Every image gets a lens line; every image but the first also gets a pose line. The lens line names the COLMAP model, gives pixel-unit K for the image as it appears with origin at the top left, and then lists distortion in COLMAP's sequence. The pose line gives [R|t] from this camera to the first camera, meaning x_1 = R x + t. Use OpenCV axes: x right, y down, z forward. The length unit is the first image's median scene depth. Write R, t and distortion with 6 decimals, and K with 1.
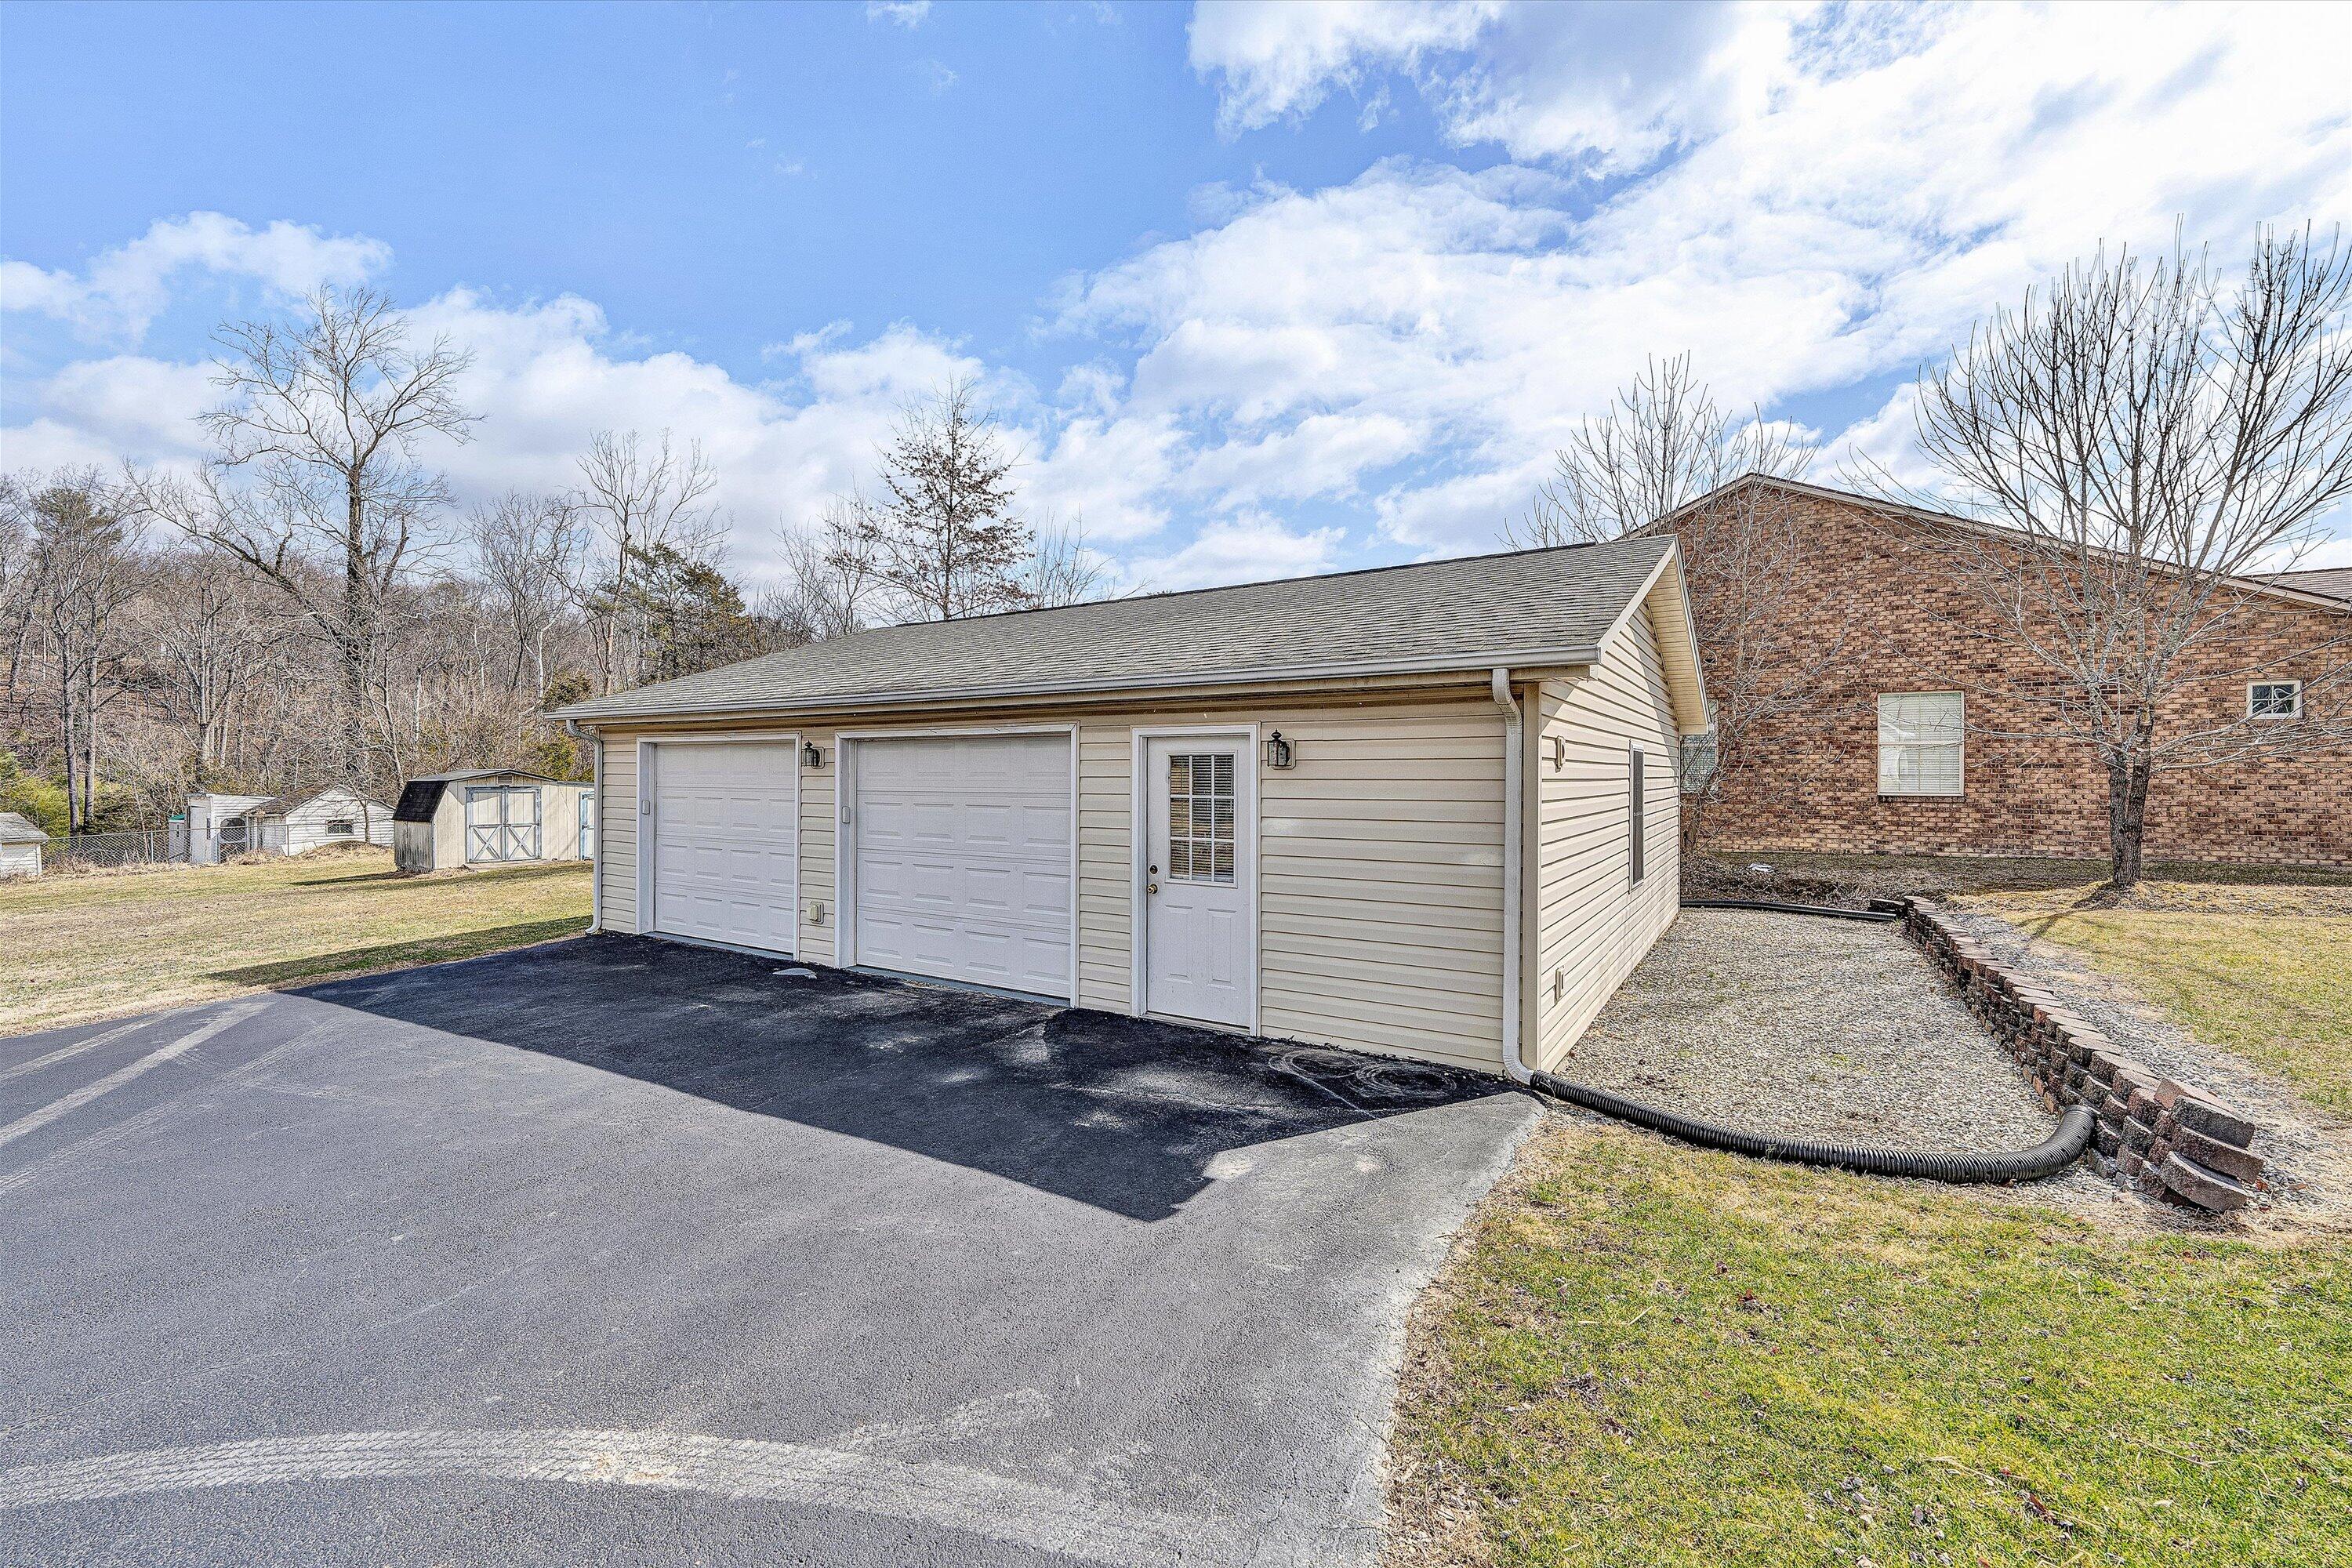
lens RADIAL K [[961.0, 0, 1176.0], [0, 961.0, 784.0], [0, 0, 1]] dist [0.000441, -0.000146]
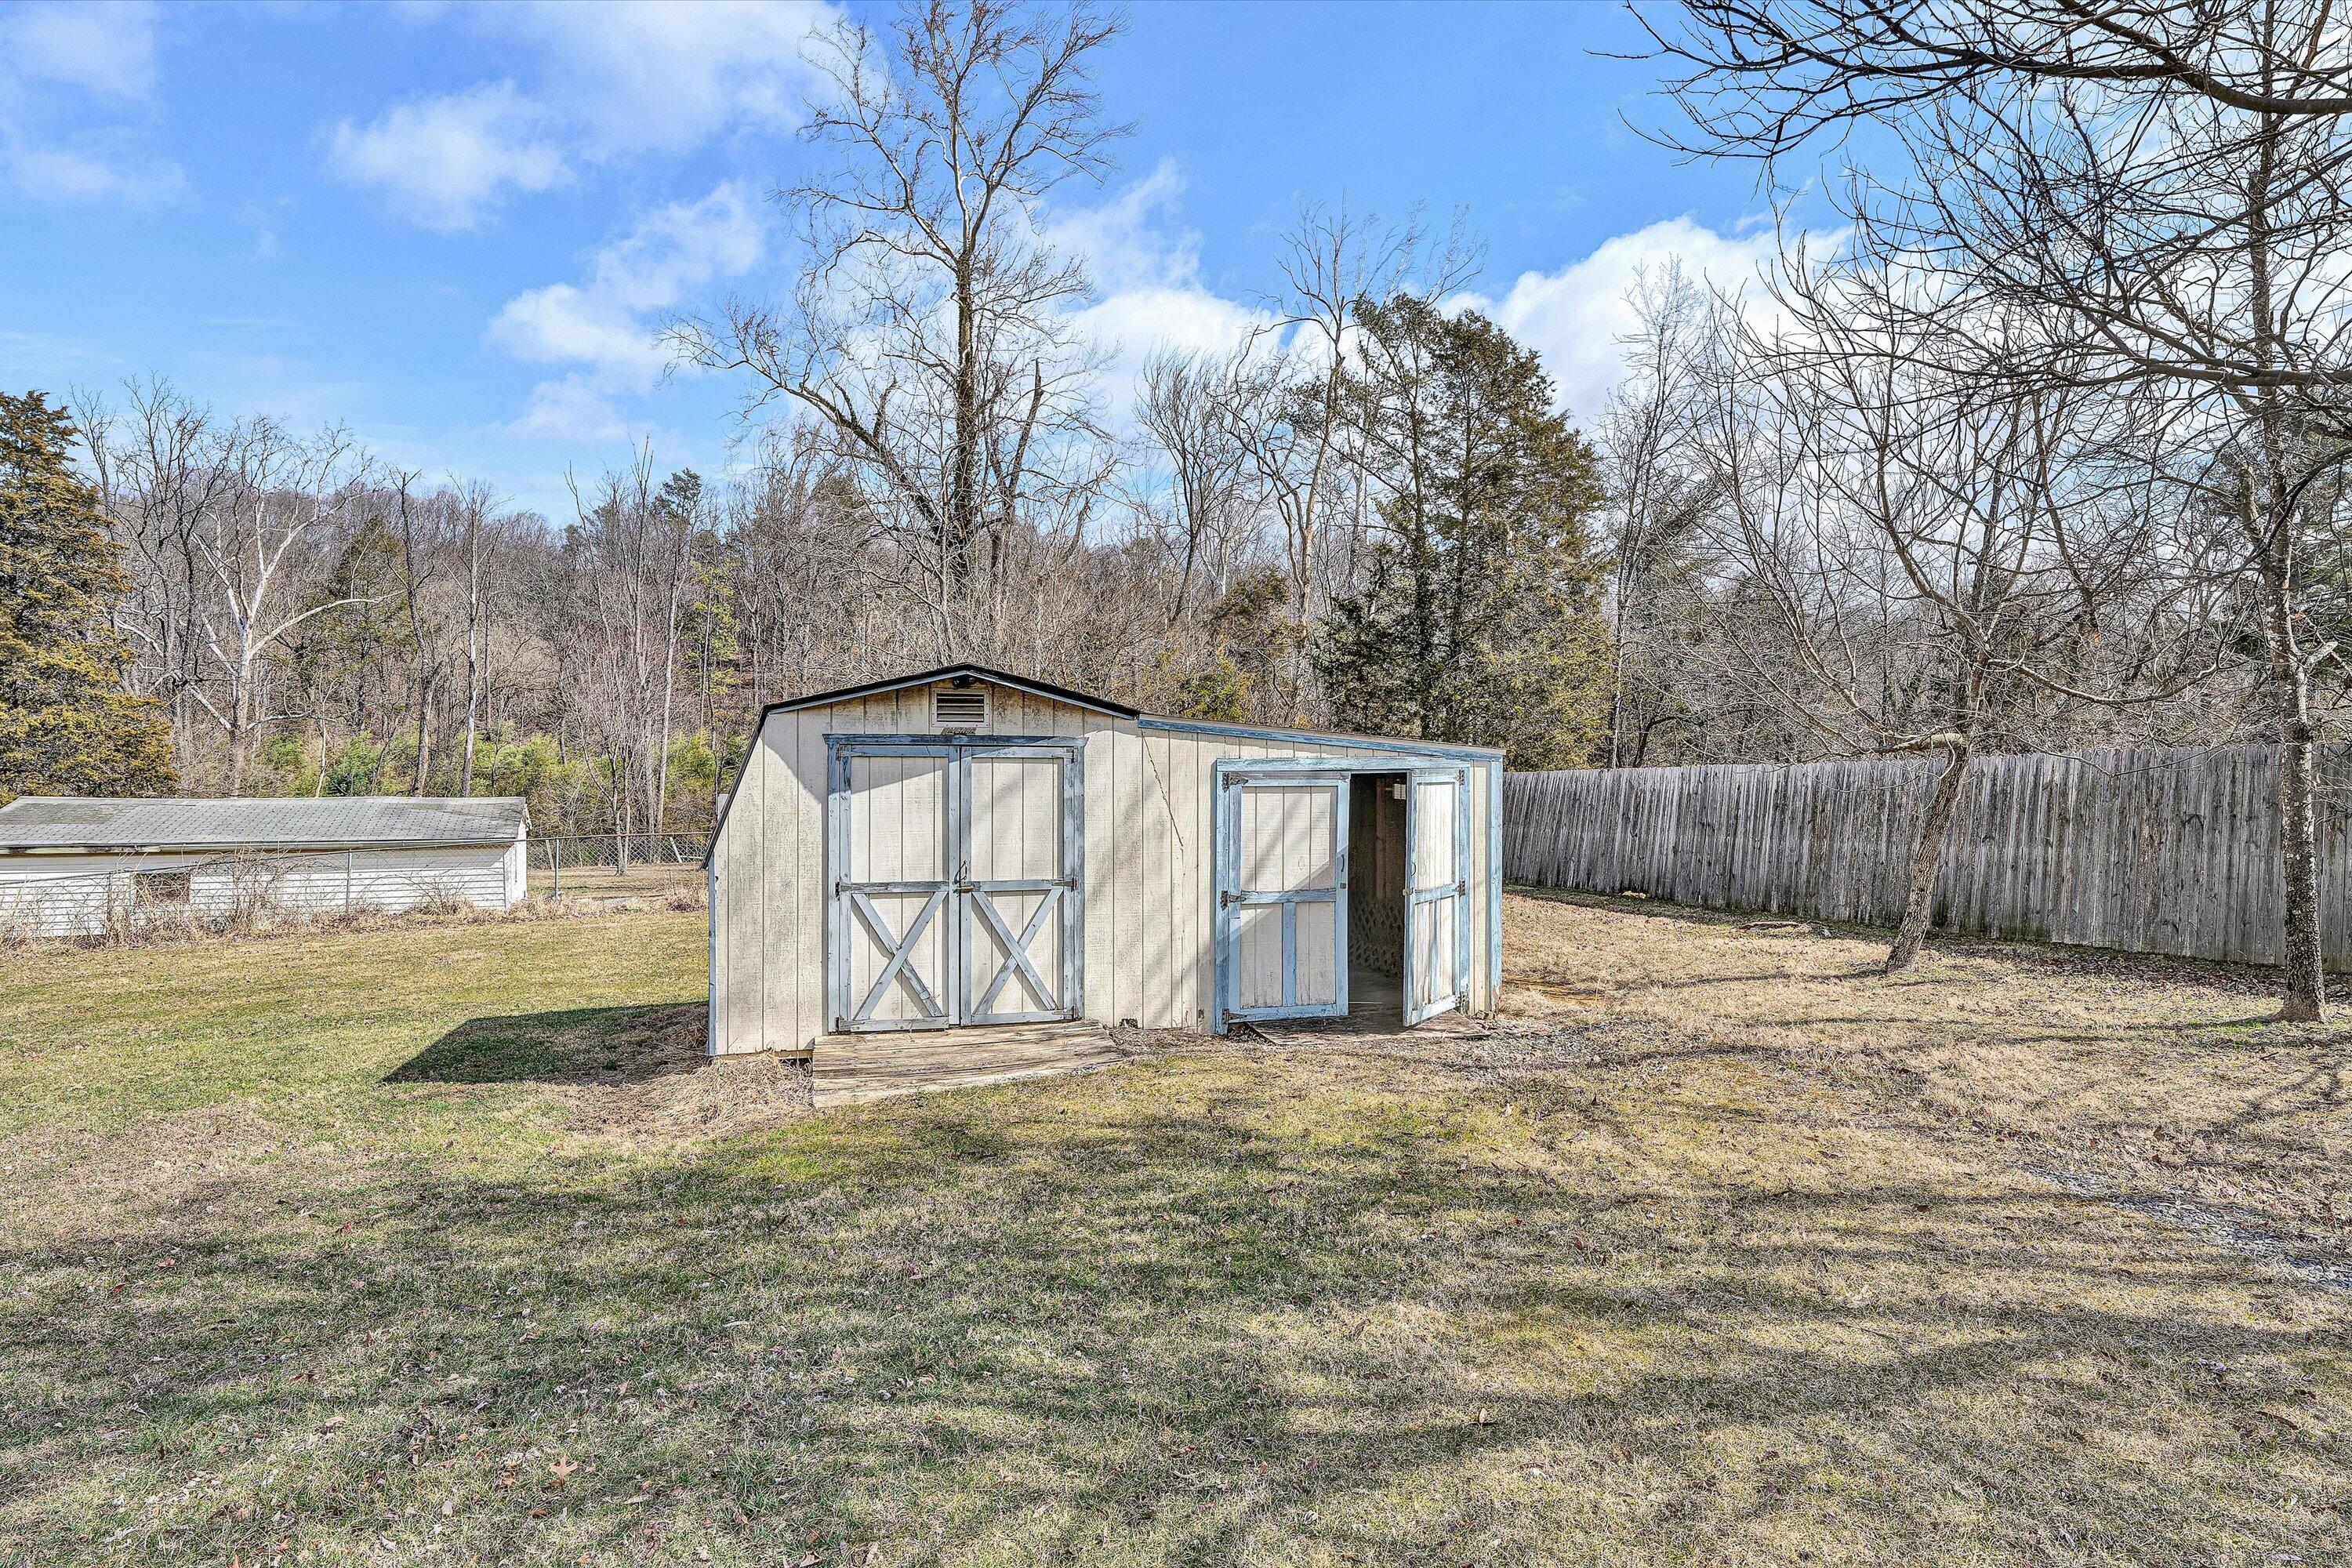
lens RADIAL K [[1229.6, 0, 1220.5], [0, 1229.6, 790.6], [0, 0, 1]] dist [-0.000690, -0.000013]
pose [[0.825481, 0.018246, -0.564134, -0.677448], [-0.009806, 0.999790, 0.017988, 0.016632], [0.564344, -0.009316, 0.825487, 1.139926]]
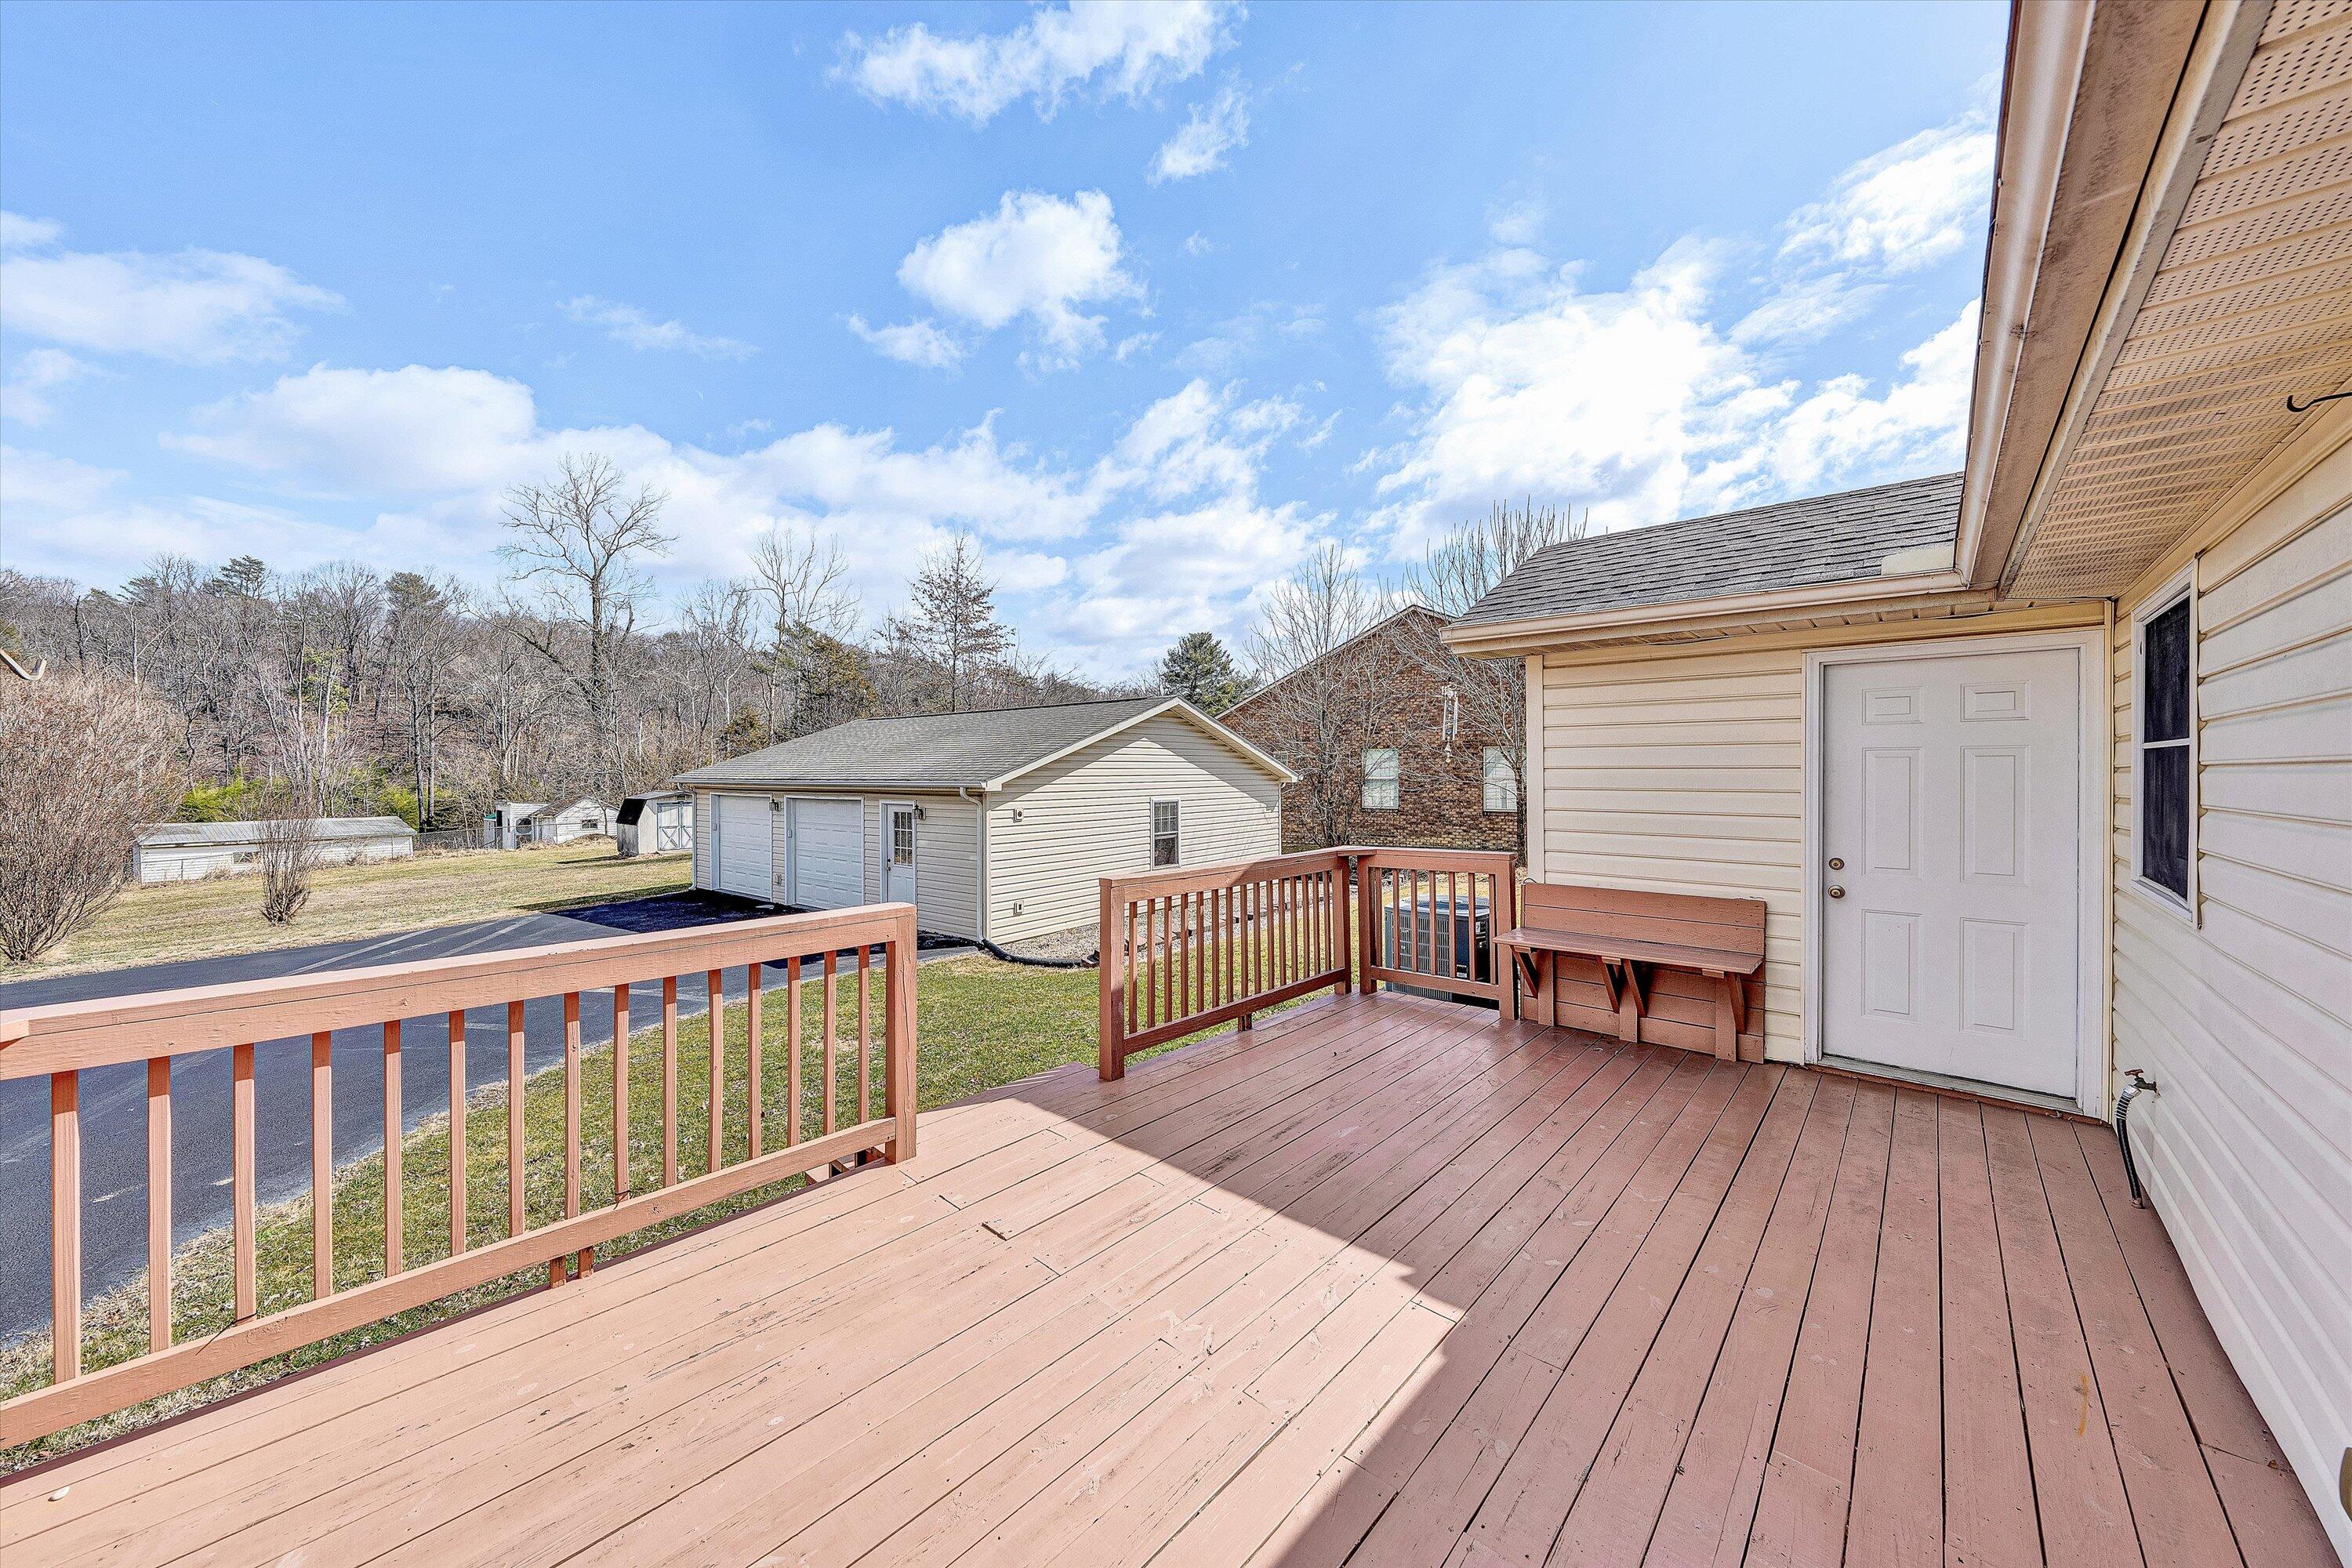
lens RADIAL K [[801.3, 0, 1179.4], [0, 801.3, 791.6], [0, 0, 1]] dist [0.001337, 0.000163]
pose [[0.995959, -0.004363, -0.089708, 0.363263], [0.005693, 0.999878, 0.014571, -0.043787], [0.089634, -0.015023, 0.995861, -0.371401]]
